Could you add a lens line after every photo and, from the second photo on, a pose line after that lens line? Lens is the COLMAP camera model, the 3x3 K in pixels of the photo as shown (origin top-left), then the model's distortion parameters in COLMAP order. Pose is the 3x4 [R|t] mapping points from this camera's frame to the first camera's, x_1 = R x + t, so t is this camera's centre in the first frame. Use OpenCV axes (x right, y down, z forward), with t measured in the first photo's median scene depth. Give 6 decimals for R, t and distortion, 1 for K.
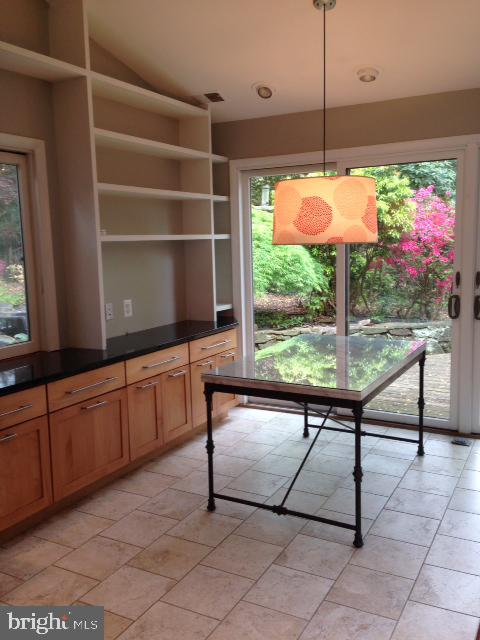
lens RADIAL K [[594.3, 0, 240.0], [0, 594.3, 320.0], [0, 0, 1]] dist [-0.004189, -0.000863]
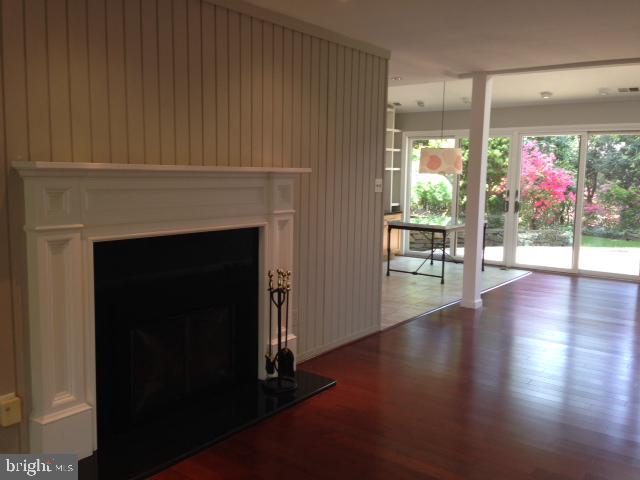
lens RADIAL K [[613.5, 0, 320.0], [0, 613.5, 240.0], [0, 0, 1]] dist [0.075650, -0.000014]
pose [[0.989684, 0.057267, -0.131321, 0.000212], [-0.059802, 0.998091, -0.015436, 0.151975], [0.130186, 0.023130, 0.991220, -1.127530]]
